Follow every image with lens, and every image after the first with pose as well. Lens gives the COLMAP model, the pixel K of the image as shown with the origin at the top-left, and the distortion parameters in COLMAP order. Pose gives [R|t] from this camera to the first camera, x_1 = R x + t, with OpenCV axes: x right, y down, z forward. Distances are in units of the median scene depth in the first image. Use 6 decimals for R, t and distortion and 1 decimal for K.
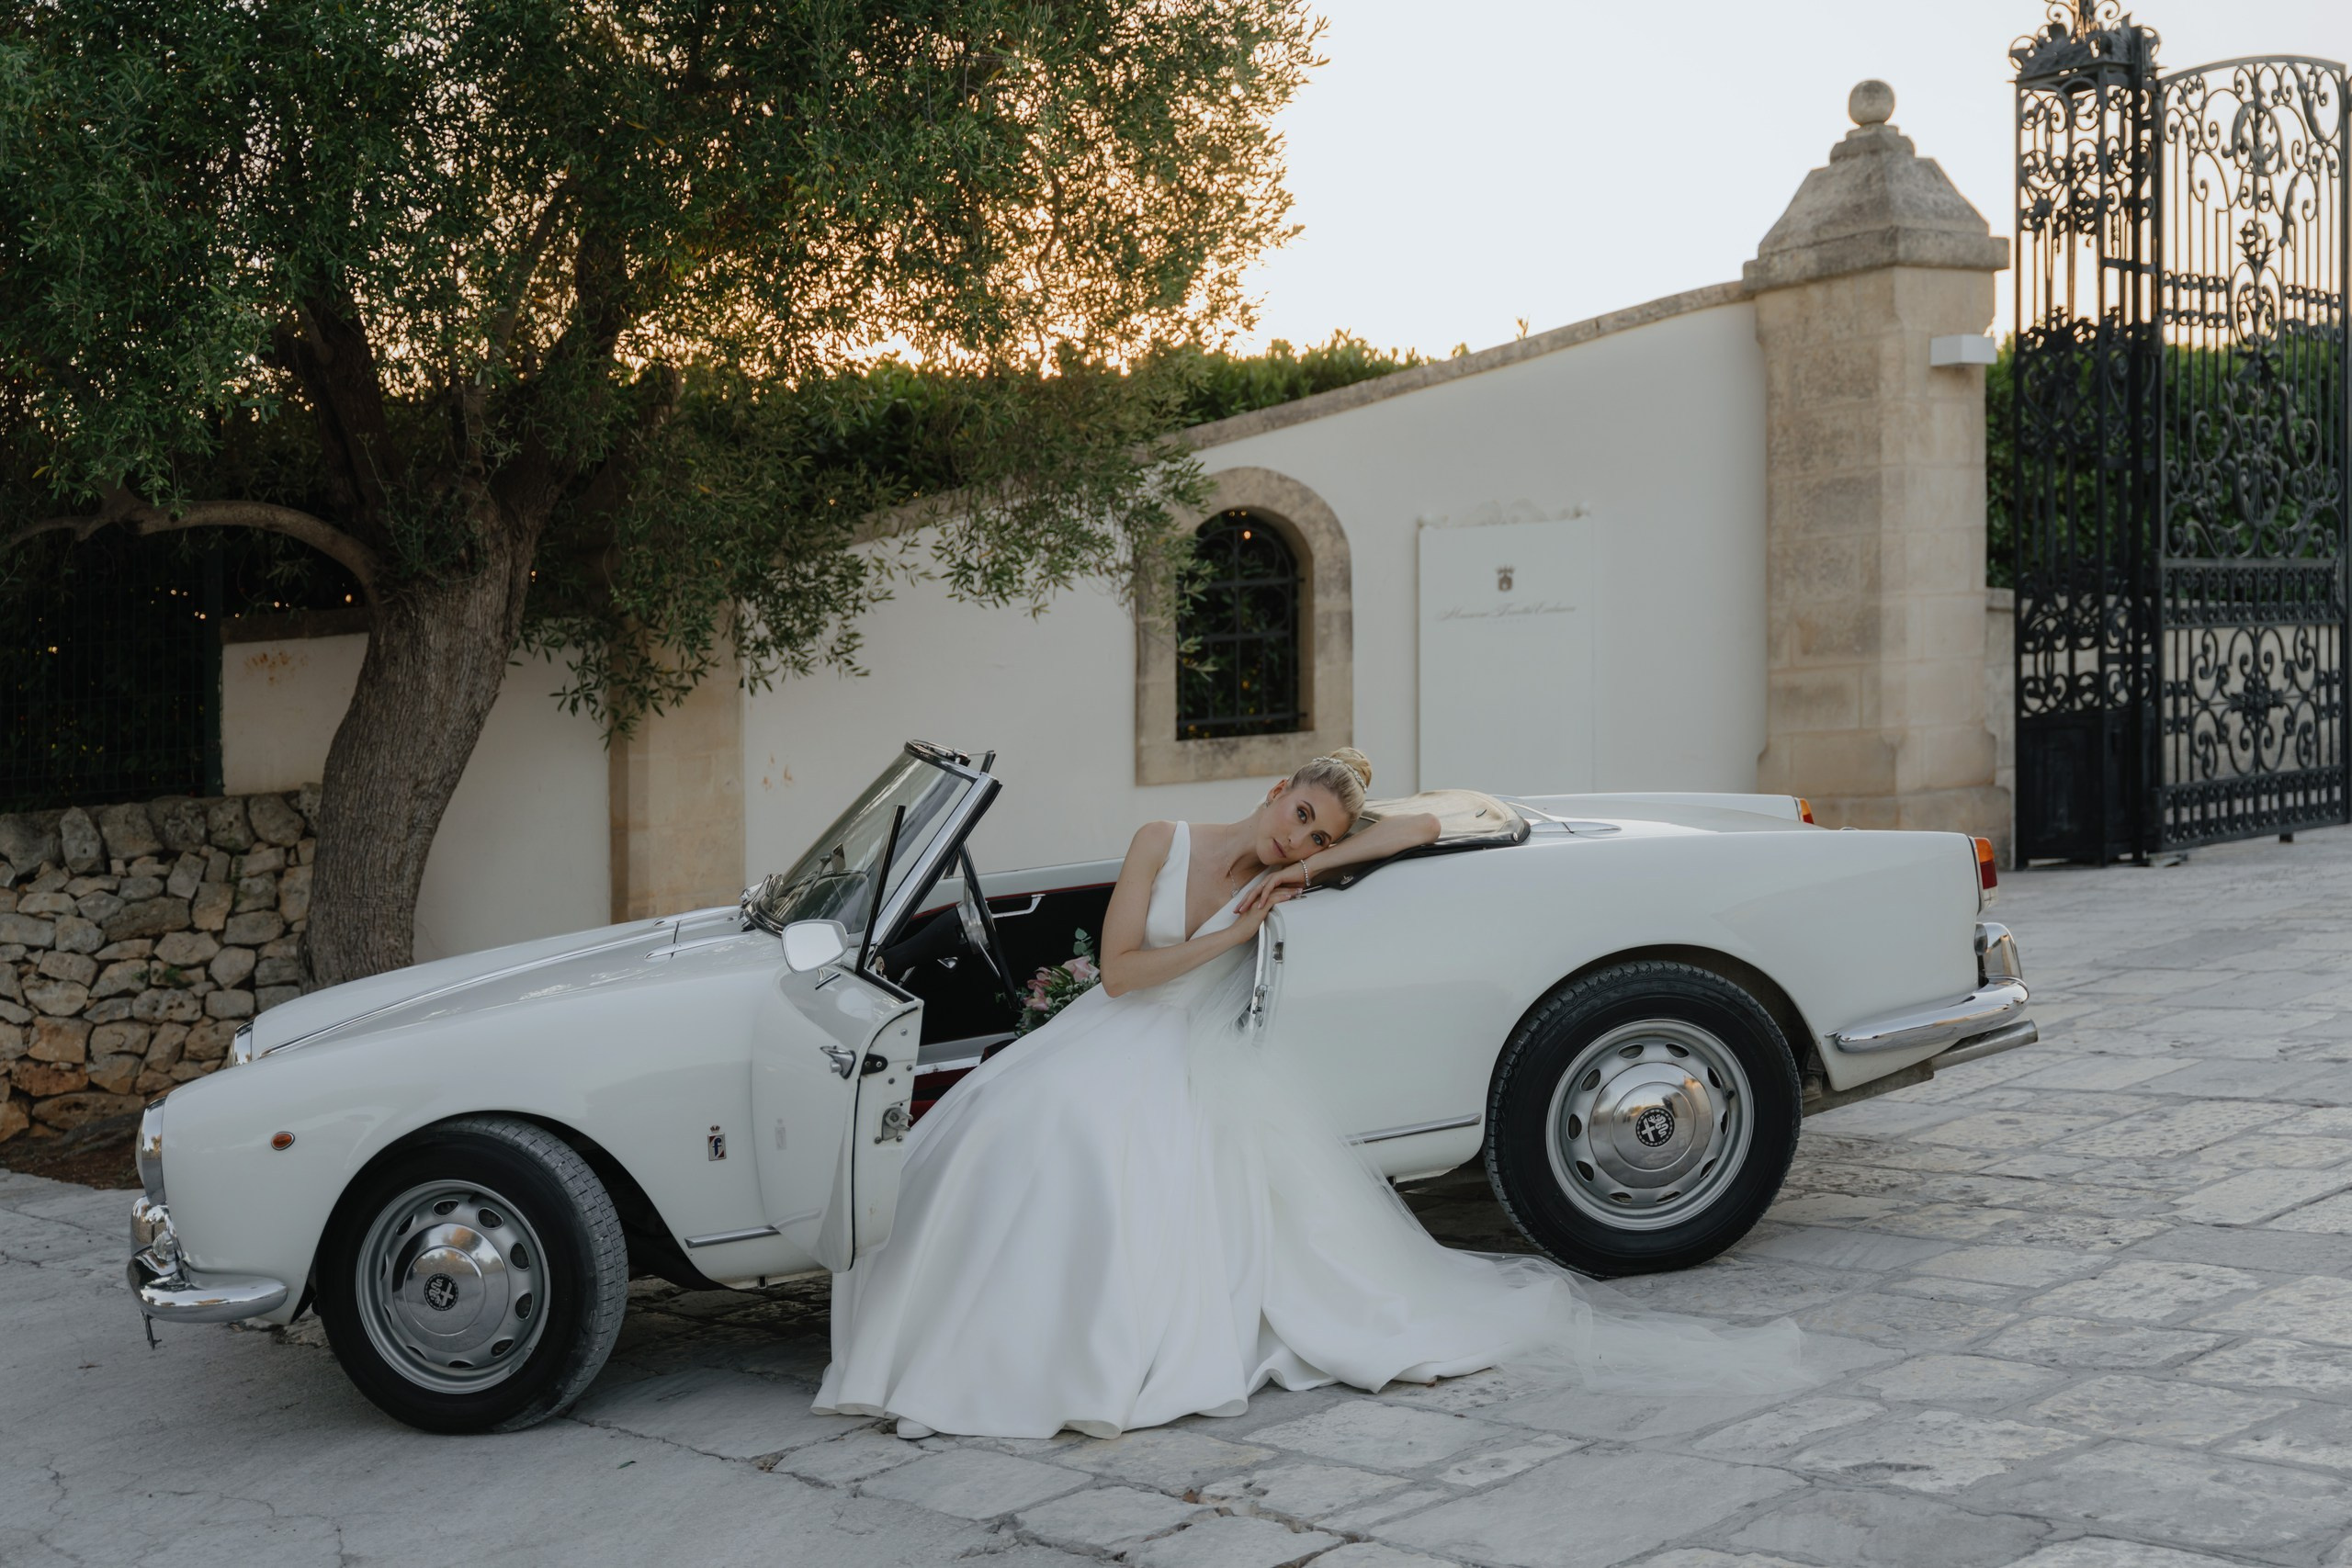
lens RADIAL K [[3070.8, 0, 1183.7], [0, 3070.8, 697.0], [0, 0, 1]] dist [0.009189, -0.017696]
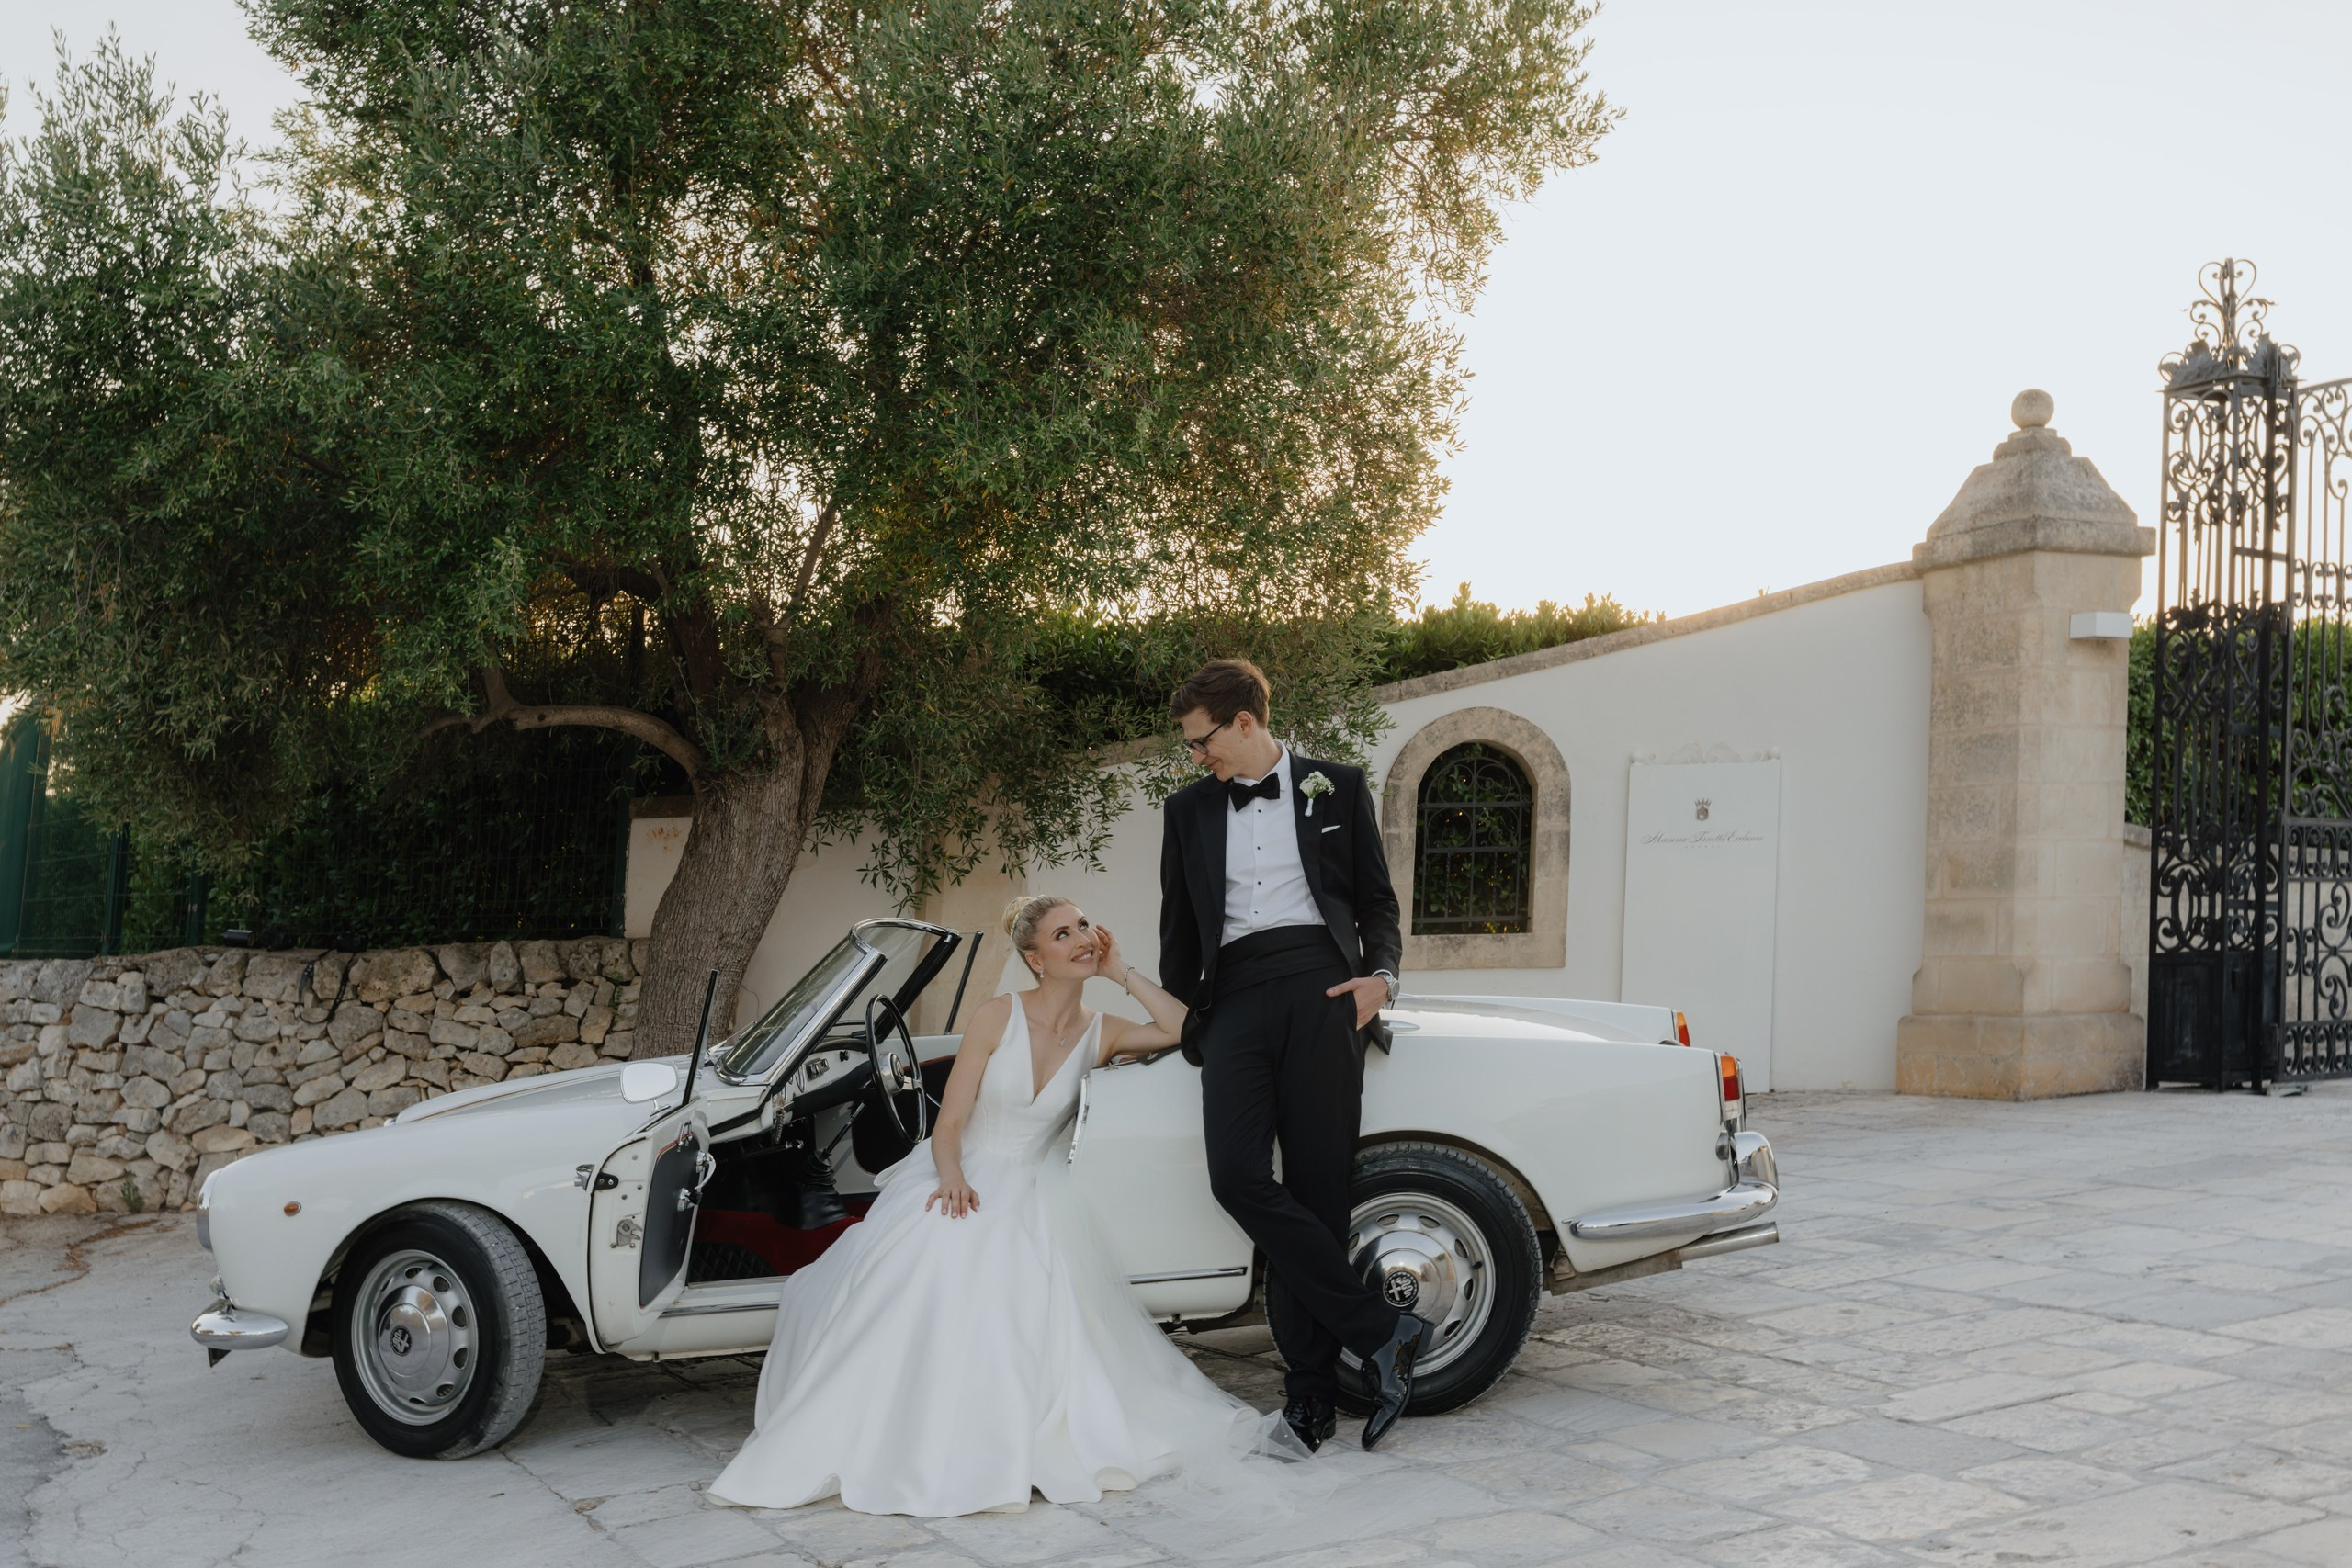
lens RADIAL K [[2530.5, 0, 1174.7], [0, 2530.5, 706.3], [0, 0, 1]] dist [-0.001726, 0.020556]
pose [[0.976074, 0.033215, -0.214886, 0.123020], [-0.048558, 0.996603, -0.066518, -0.004479], [0.211947, 0.075361, 0.974371, 0.020005]]
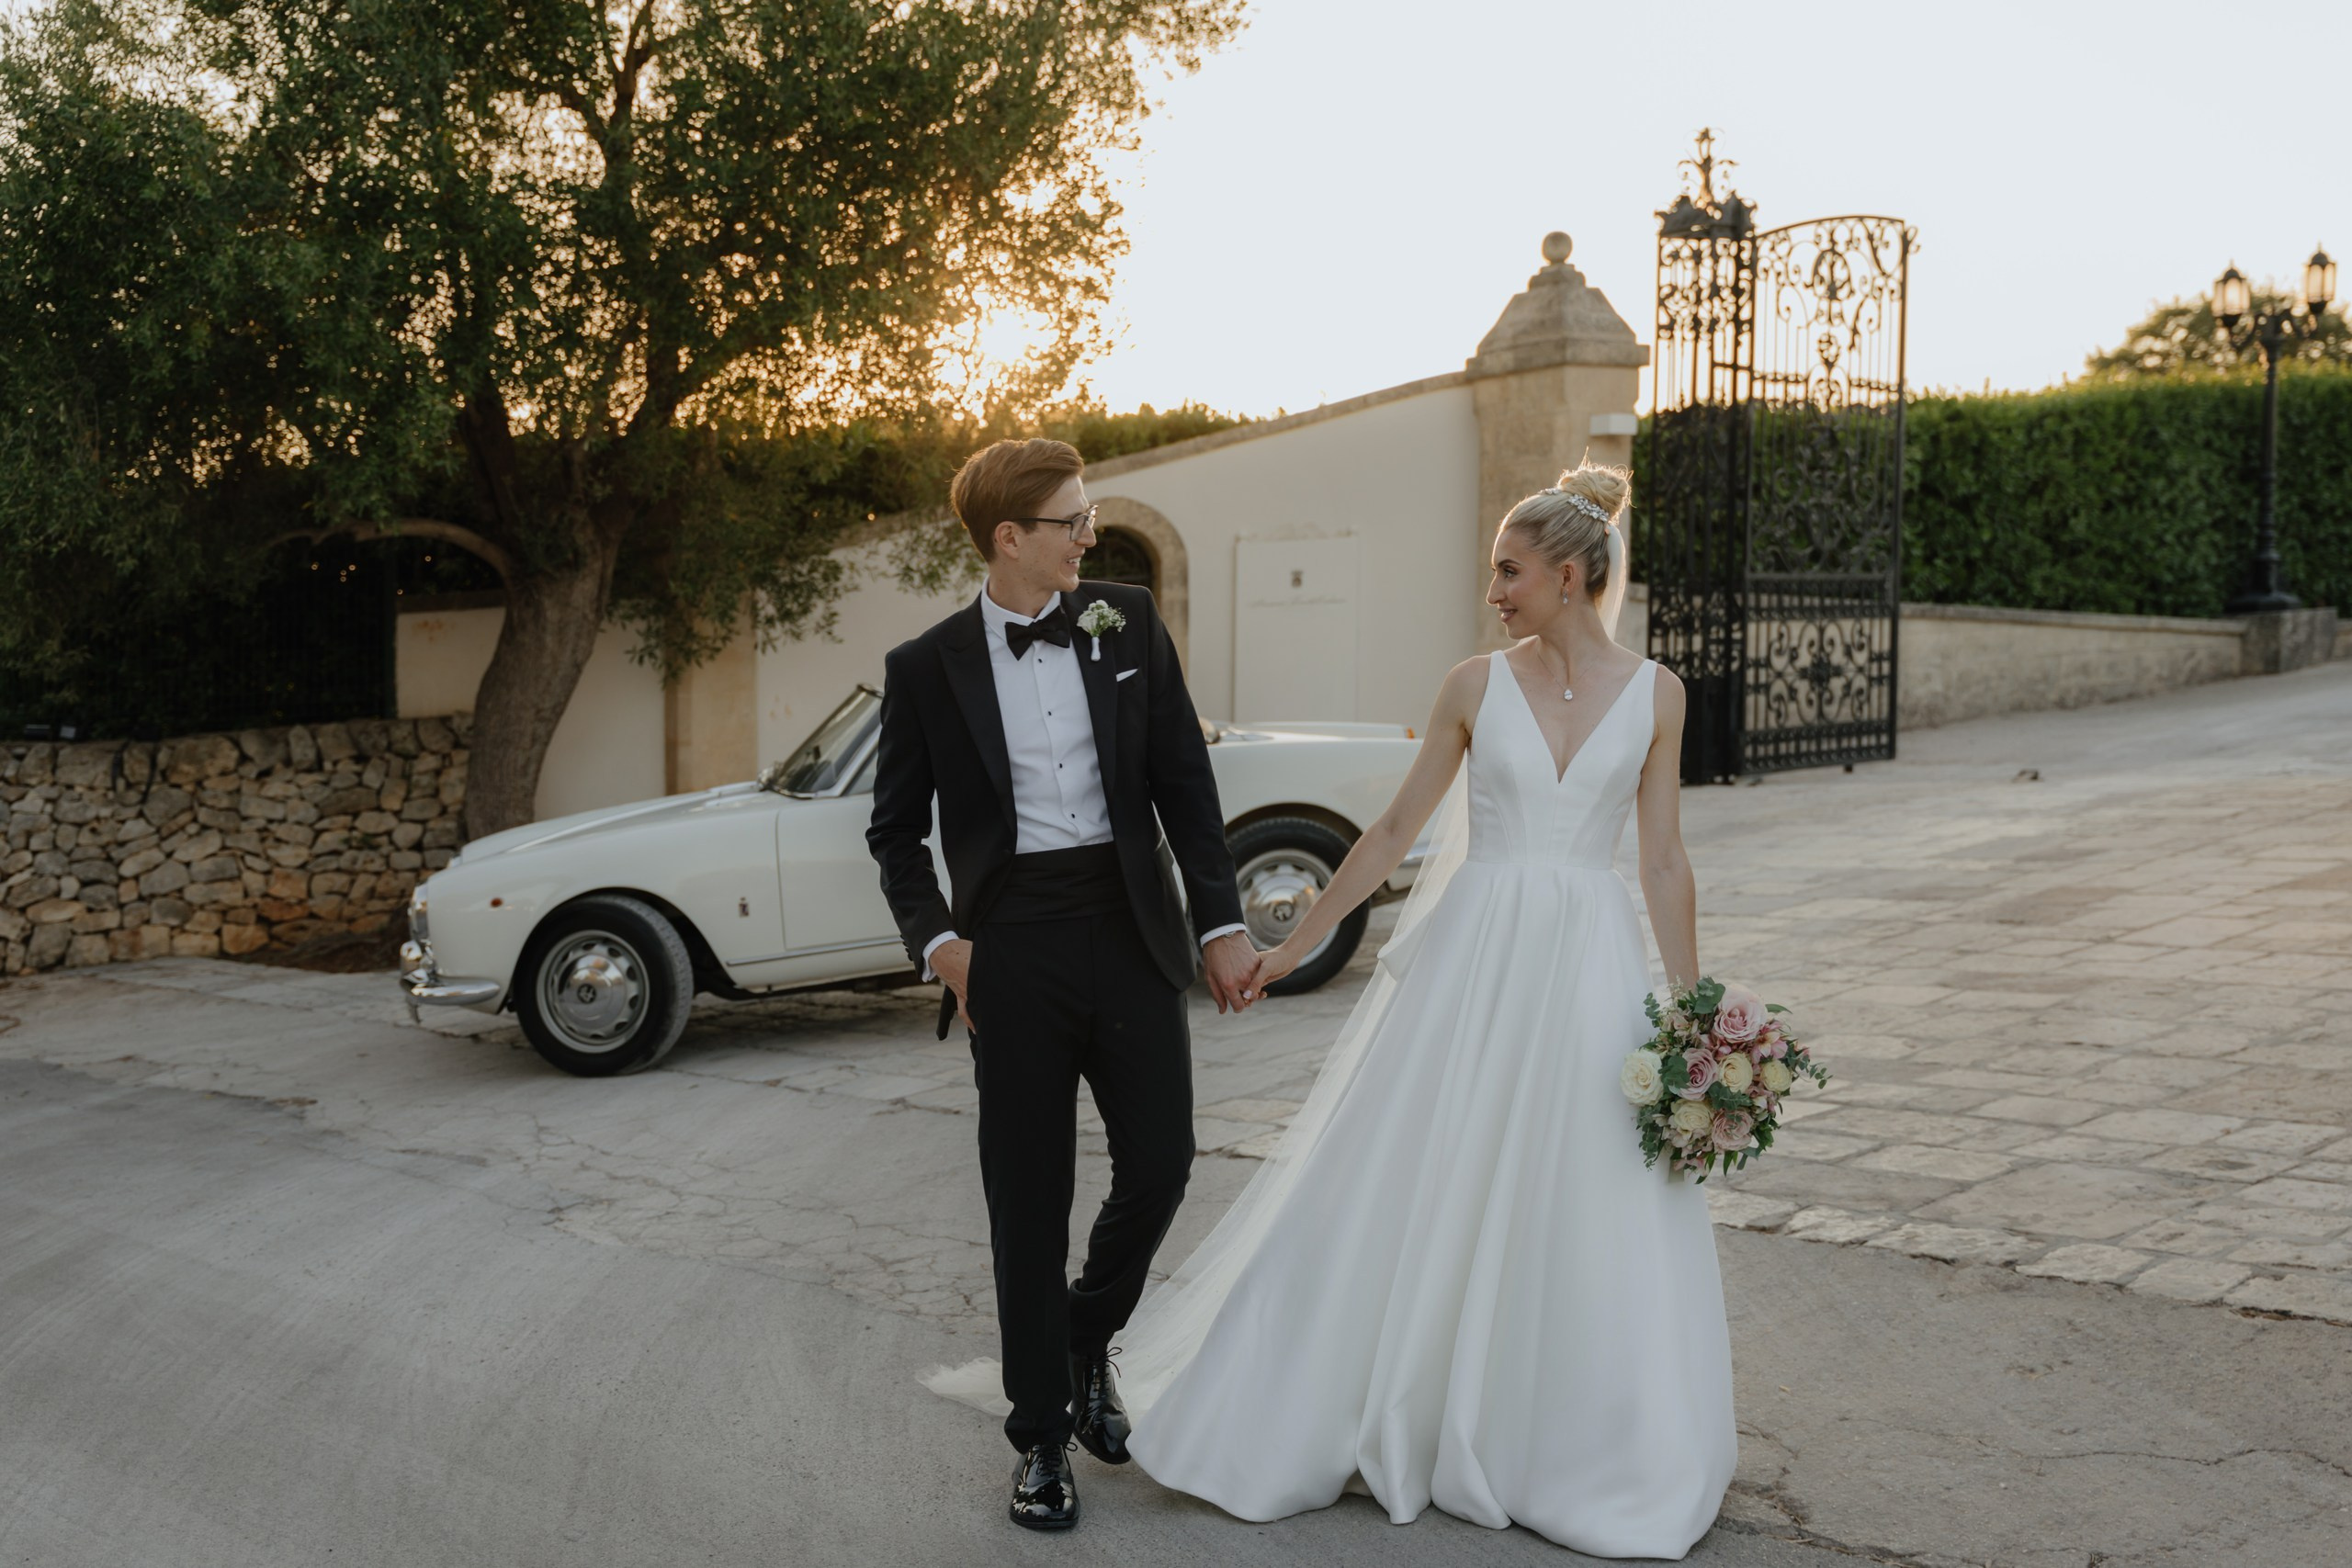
lens RADIAL K [[2598.2, 0, 1176.0], [0, 2598.2, 784.0], [0, 0, 1]] dist [-0.010609, -0.002432]
pose [[0.999731, 0.012607, 0.019492, 0.028903], [-0.013537, 0.998739, 0.048346, -0.001234], [-0.018858, -0.048596, 0.998640, -0.215190]]
